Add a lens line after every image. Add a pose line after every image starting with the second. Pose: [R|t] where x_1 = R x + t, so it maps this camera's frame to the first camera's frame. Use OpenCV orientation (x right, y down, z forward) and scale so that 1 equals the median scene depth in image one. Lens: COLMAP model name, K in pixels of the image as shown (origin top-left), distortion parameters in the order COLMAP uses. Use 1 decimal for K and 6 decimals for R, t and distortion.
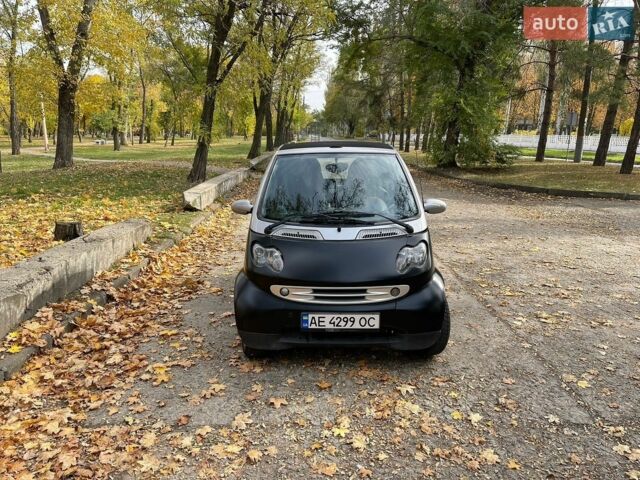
lens RADIAL K [[492.6, 0, 323.8], [0, 492.6, 237.1], [0, 0, 1]] dist [0.076967, -0.091505]
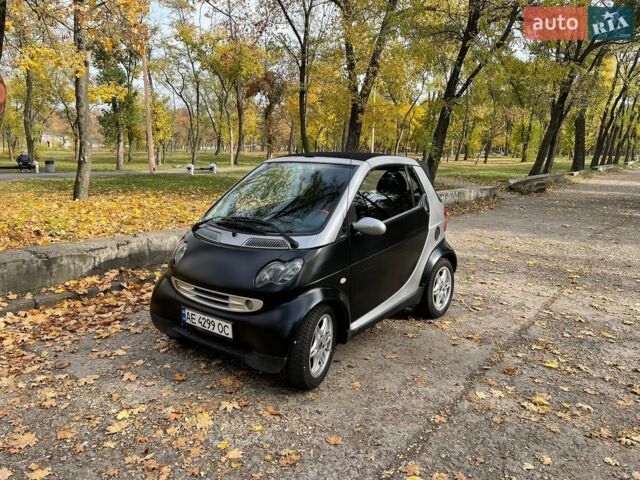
lens RADIAL K [[492.6, 0, 323.6], [0, 492.6, 241.6], [0, 0, 1]] dist [0.076967, -0.091505]
pose [[0.793448, 0.128515, -0.594915, 0.809819], [-0.144394, 0.989295, 0.021129, -0.051020], [0.591262, 0.069137, 0.803511, 0.307799]]
